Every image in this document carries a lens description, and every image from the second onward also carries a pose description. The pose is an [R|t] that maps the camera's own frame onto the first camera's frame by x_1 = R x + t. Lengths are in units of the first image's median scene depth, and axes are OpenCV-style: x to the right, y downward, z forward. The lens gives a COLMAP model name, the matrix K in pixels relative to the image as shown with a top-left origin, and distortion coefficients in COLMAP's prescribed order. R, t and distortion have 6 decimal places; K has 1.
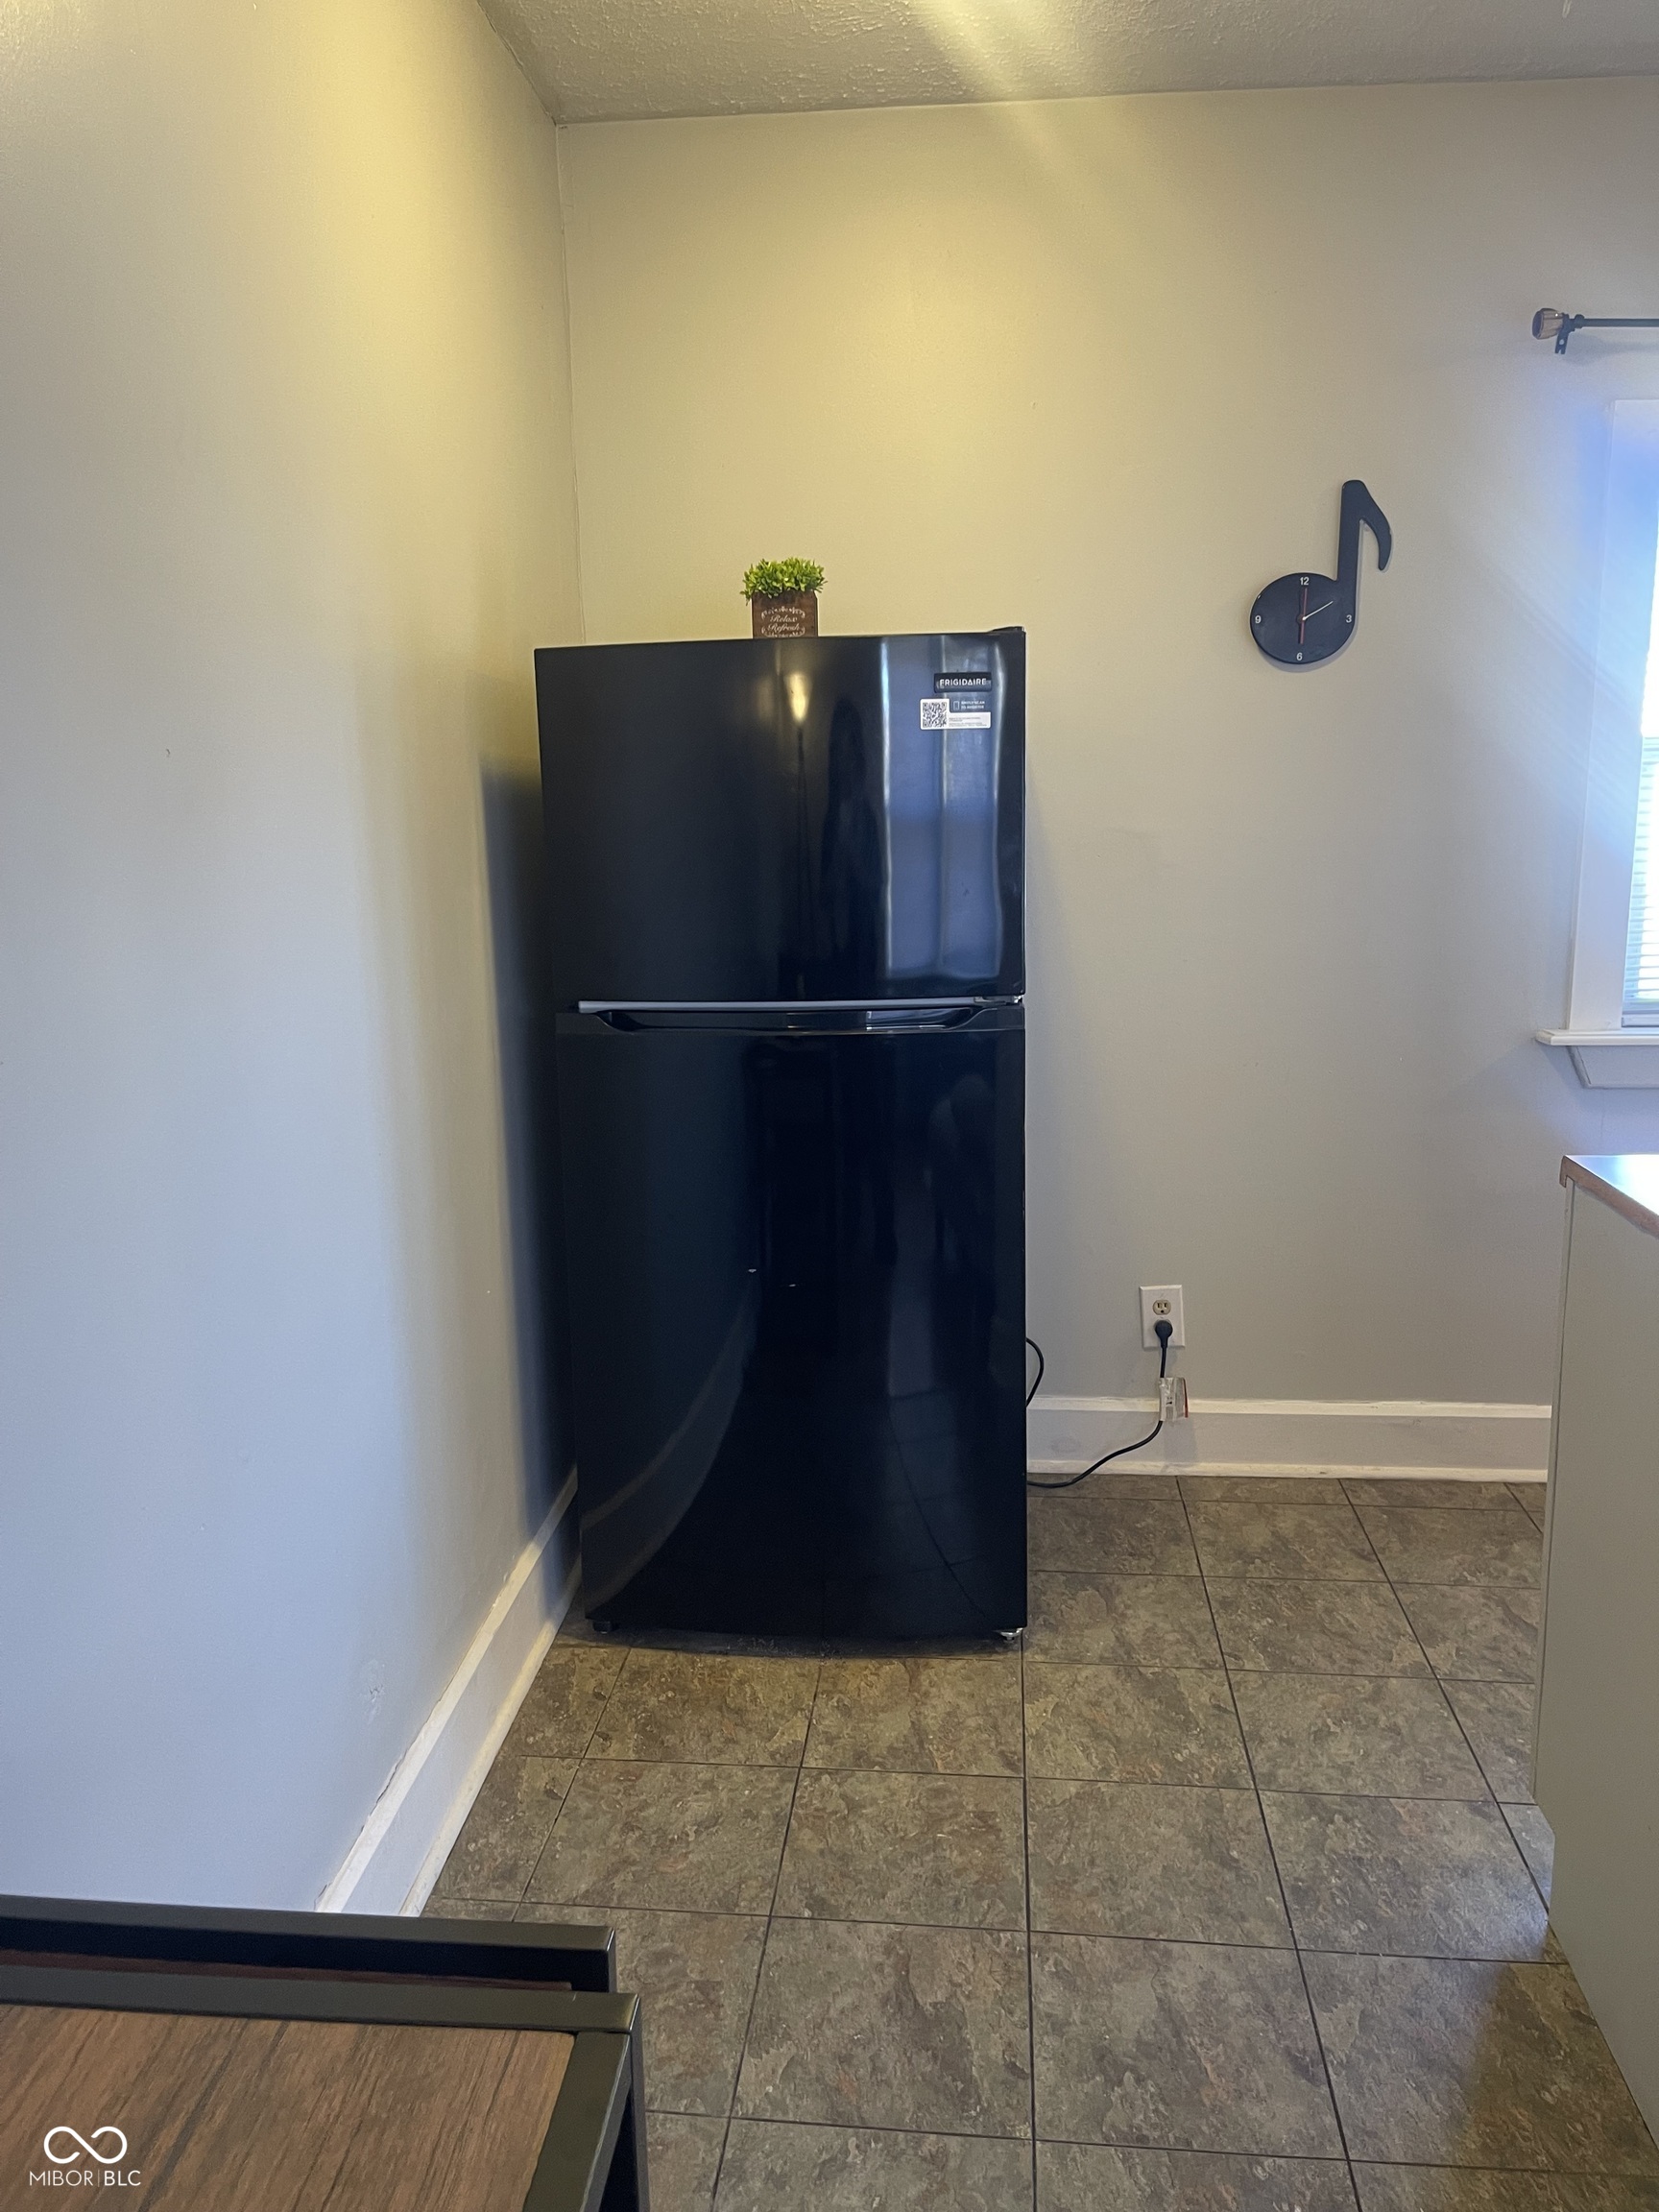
lens RADIAL K [[1644.4, 0, 829.4], [0, 1644.4, 1114.6], [0, 0, 1]] dist [0.007918, -0.002425]
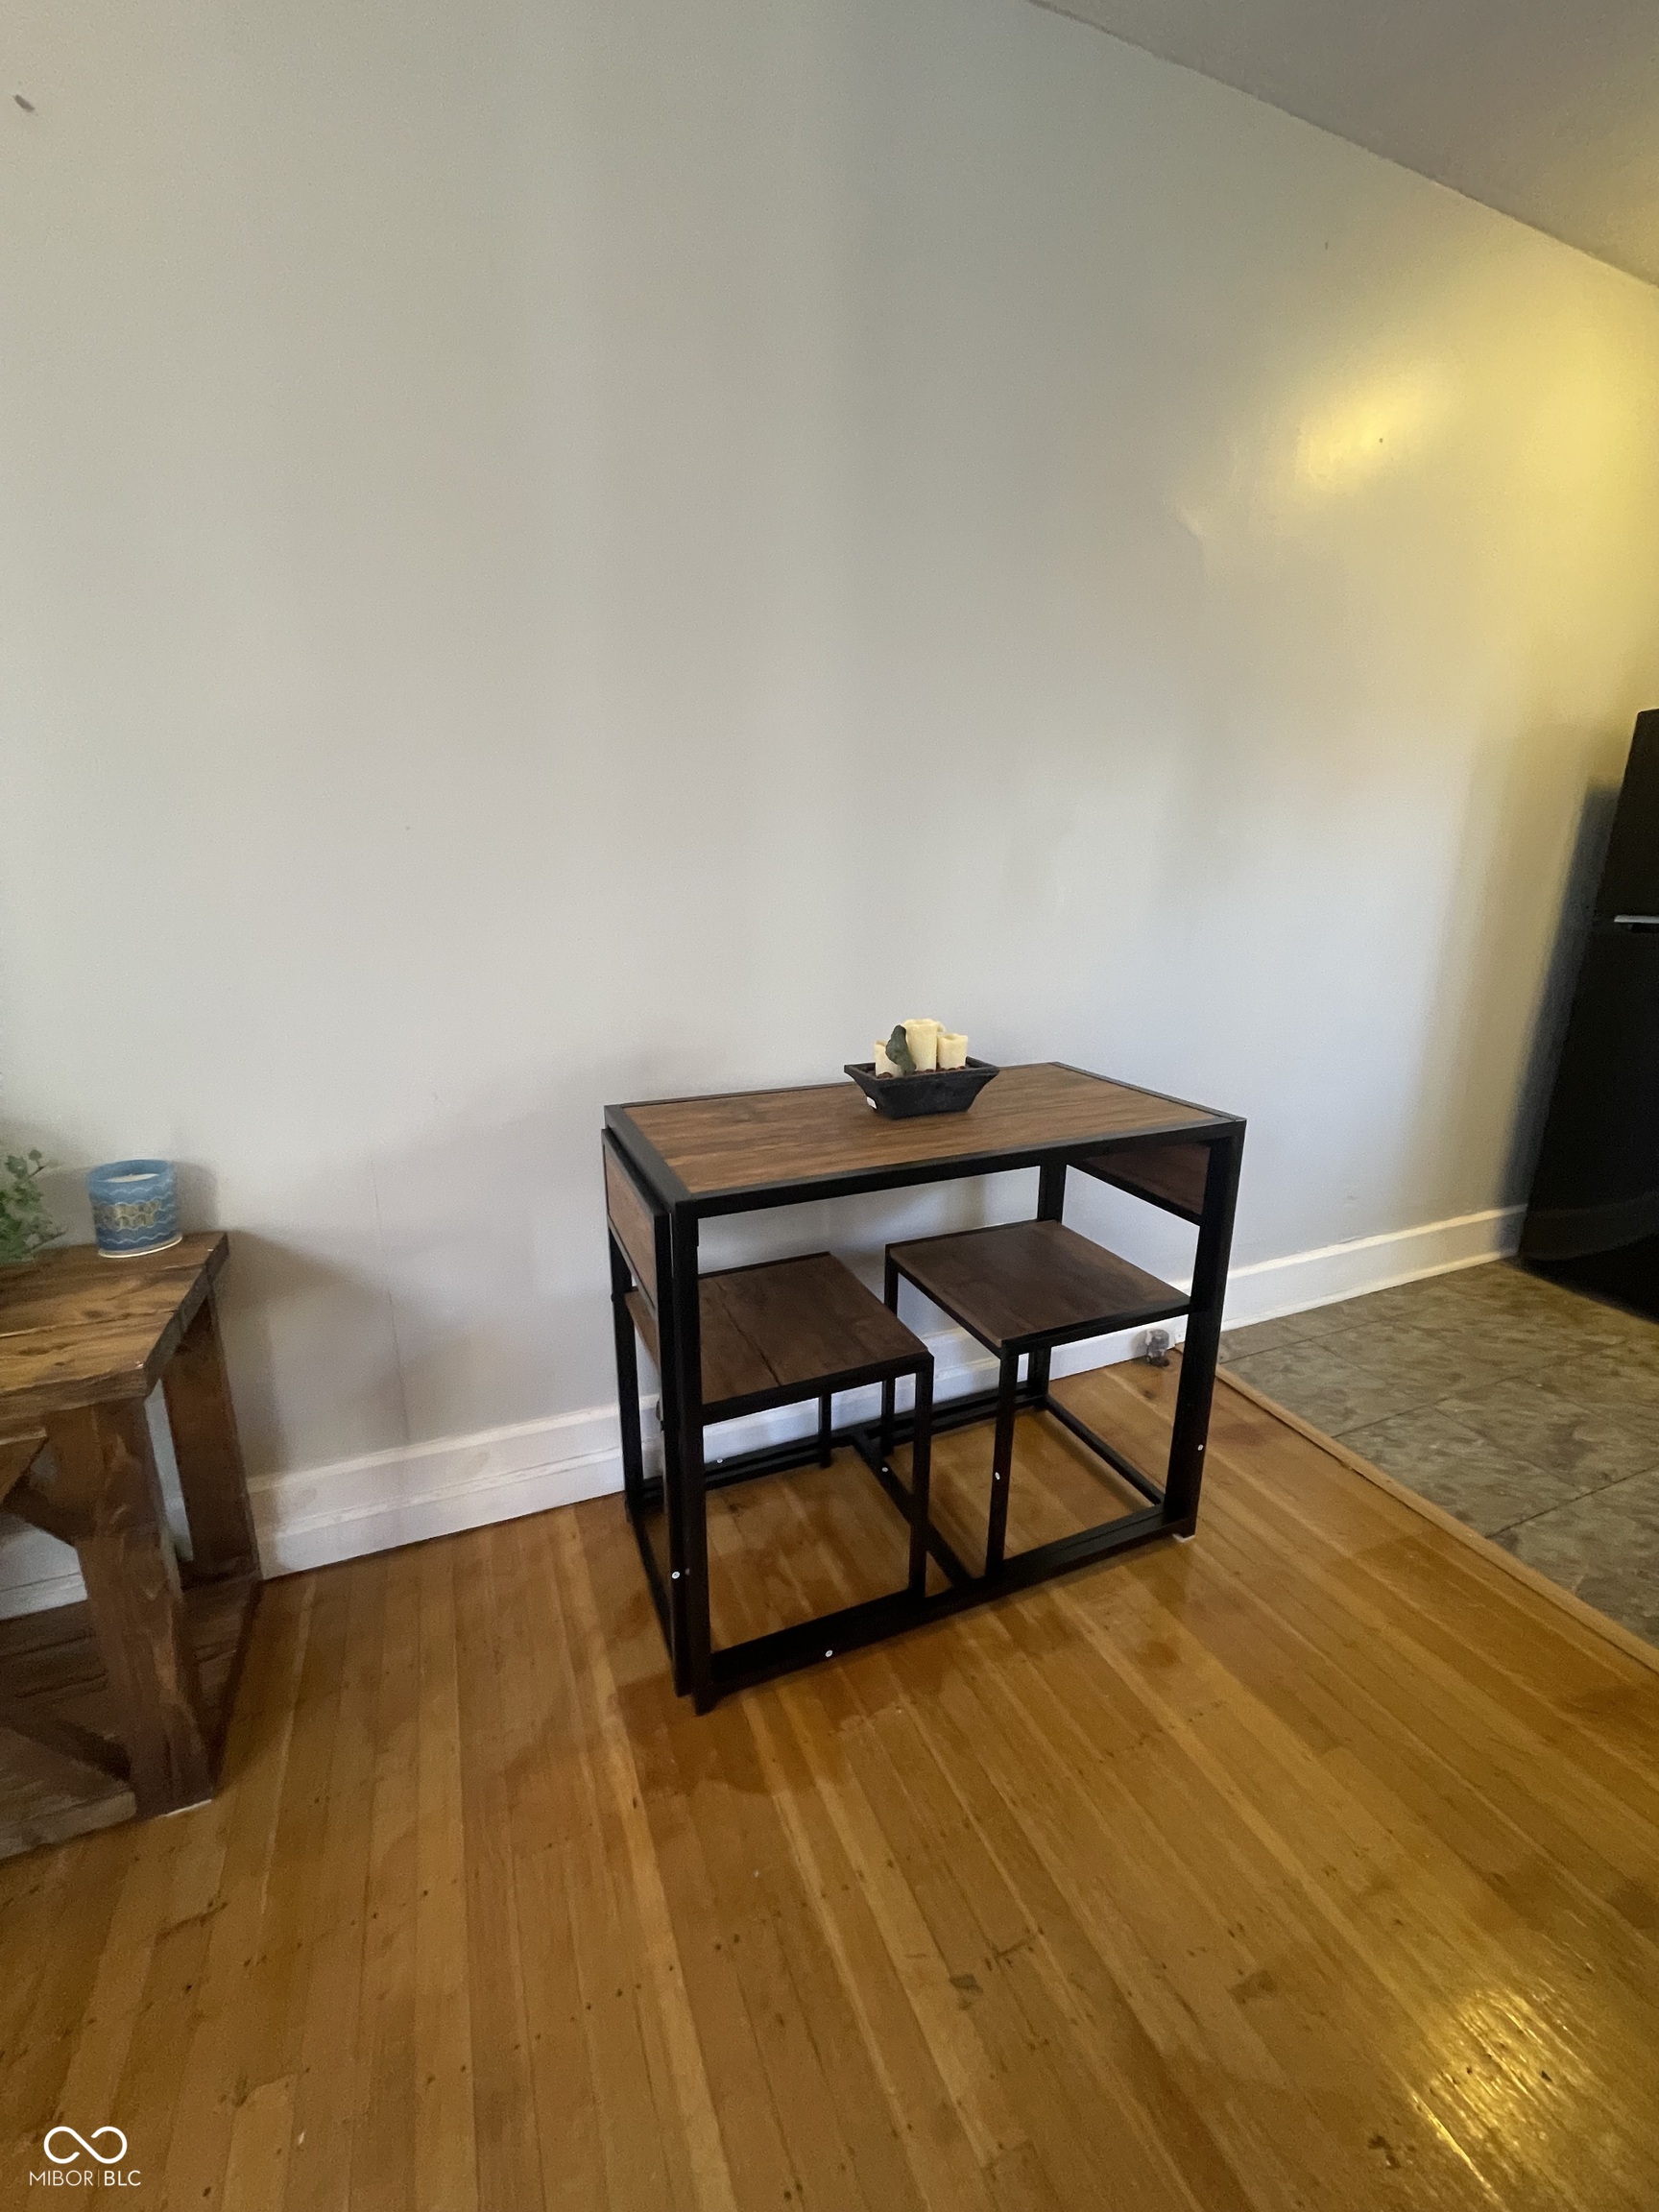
lens RADIAL K [[887.2, 0, 822.6], [0, 887.2, 1107.0], [0, 0, 1]] dist [0.000715, -0.000024]
pose [[0.463720, 0.241103, -0.852545, 0.330271], [-0.179097, 0.967904, 0.176311, 0.116903], [0.867691, 0.070929, 0.492017, -0.203944]]
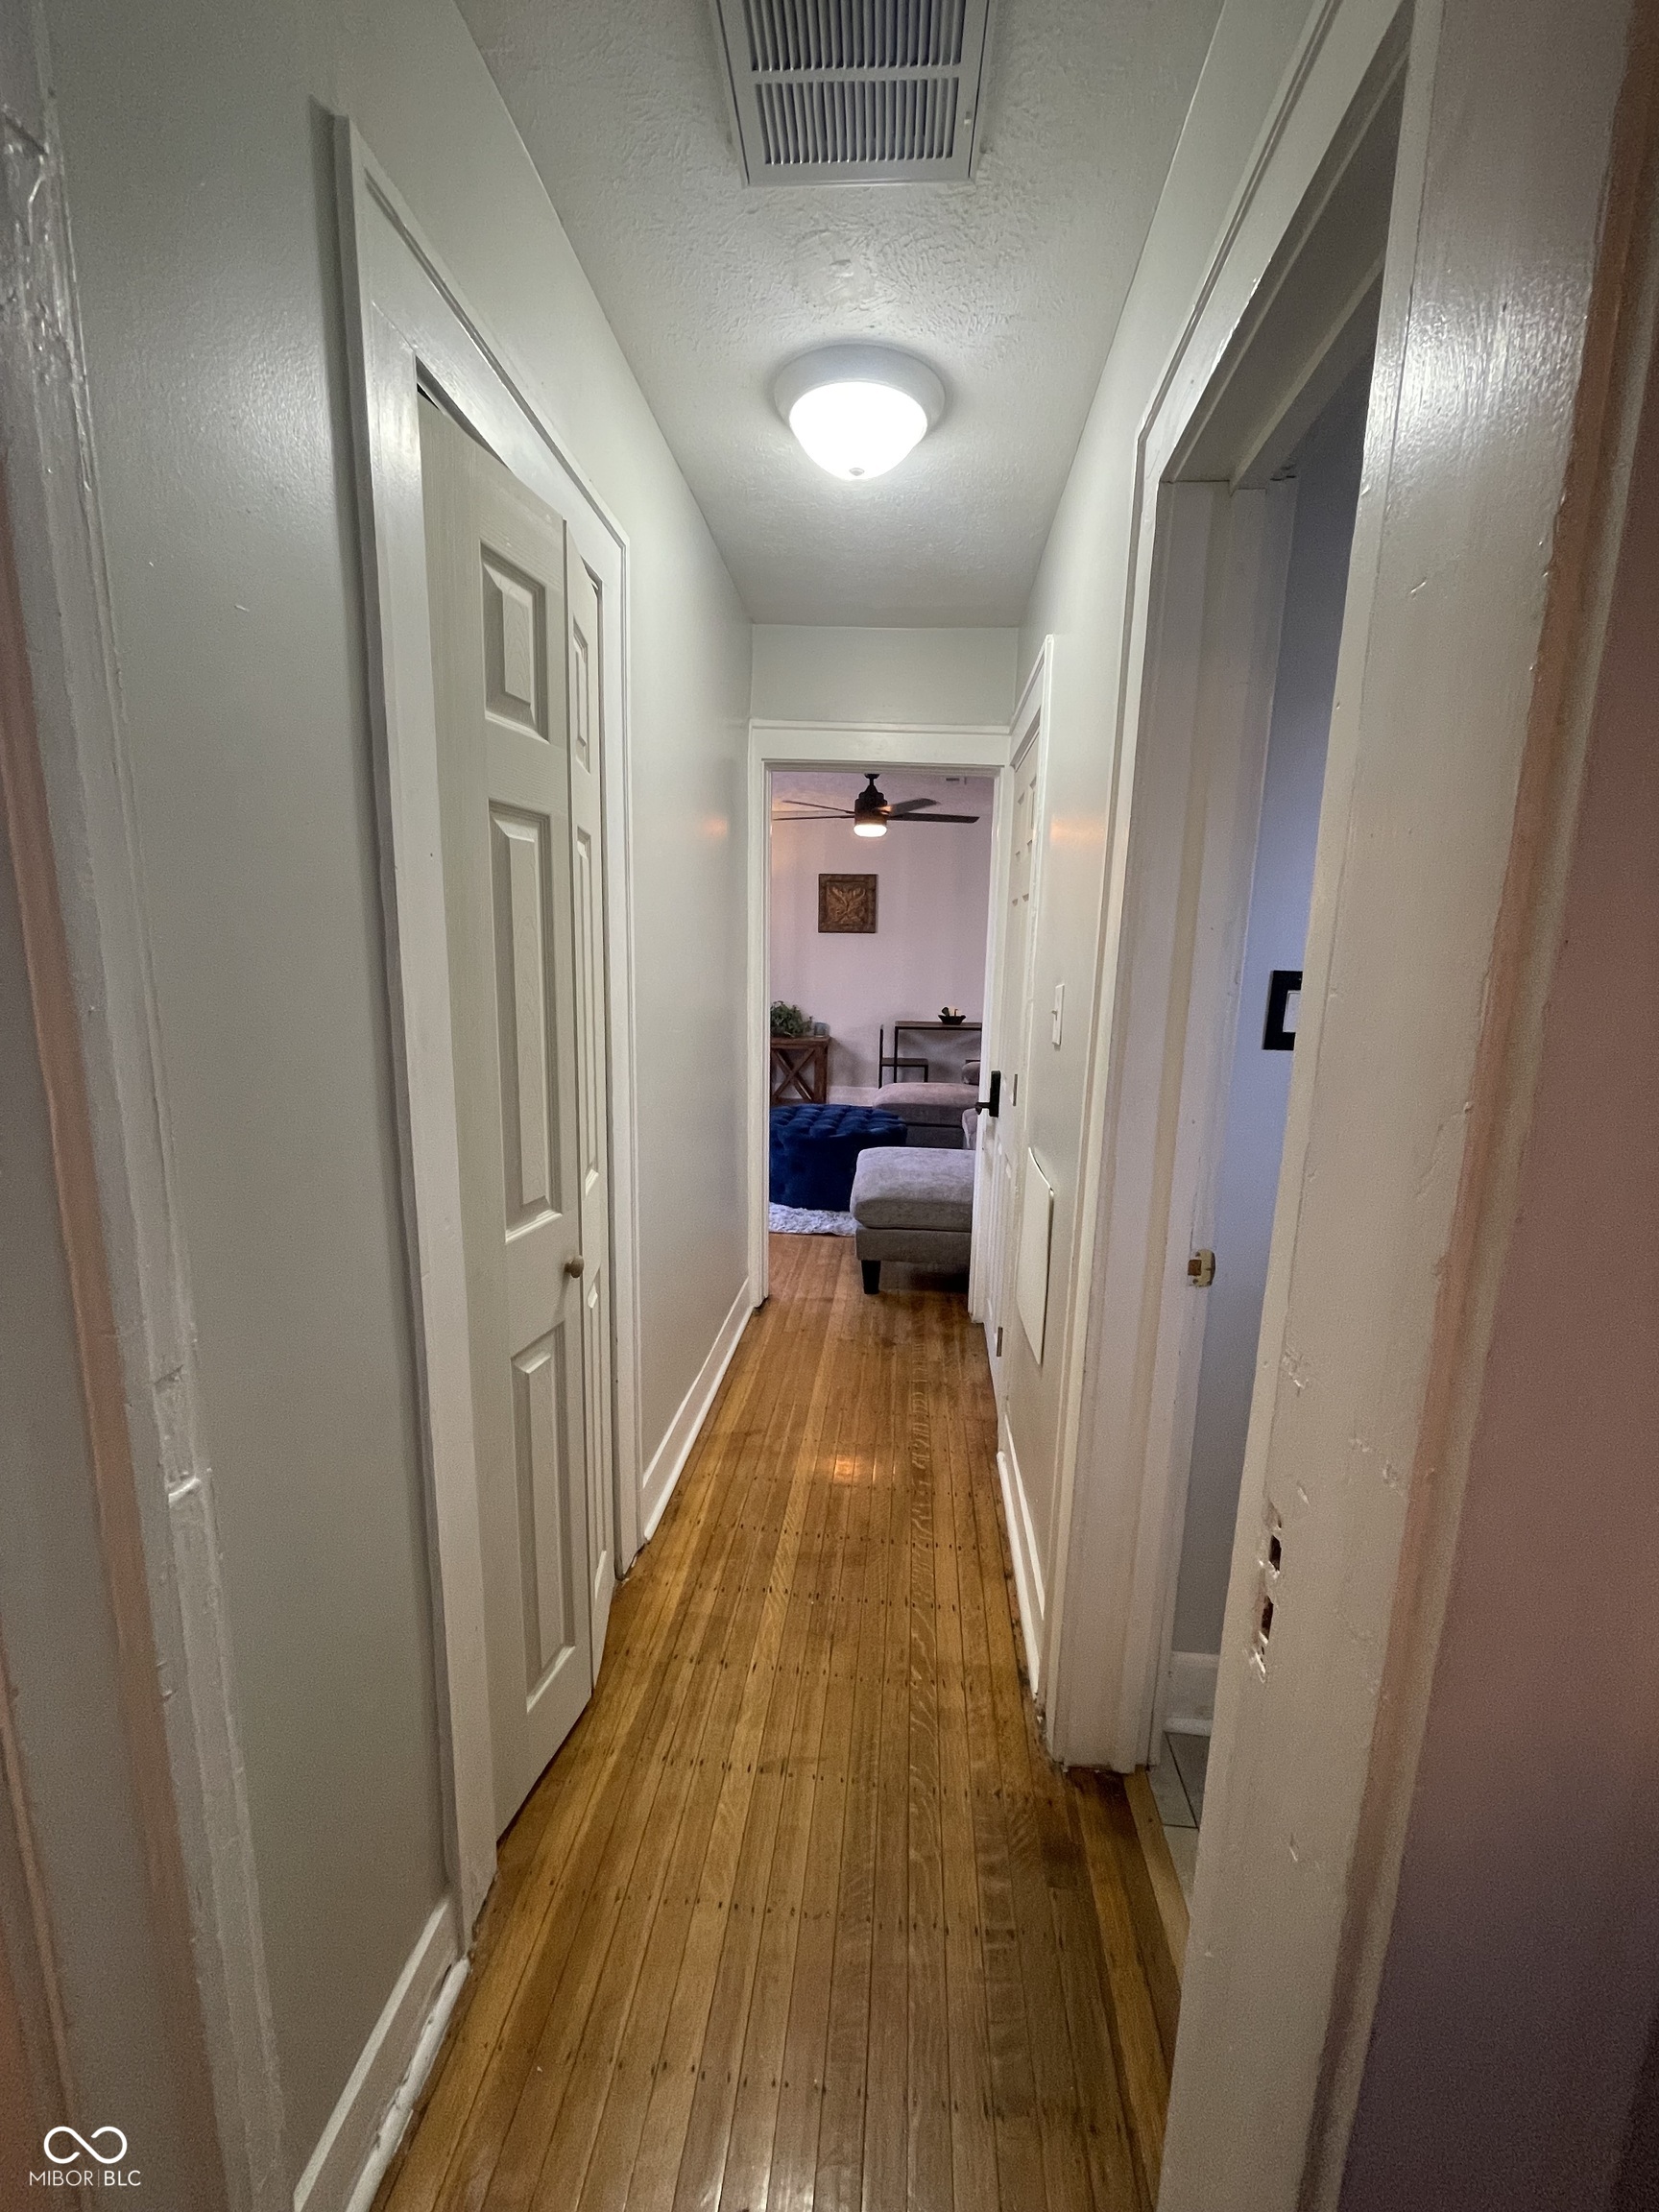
lens RADIAL K [[887.2, 0, 831.4], [0, 887.2, 1110.9], [0, 0, 1]] dist [0.000715, -0.000024]
pose [[-0.001638, 0.192530, -0.981290, 2.835989], [-0.208925, 0.959569, 0.188618, 0.011406], [0.977930, 0.205325, 0.038653, -0.313030]]
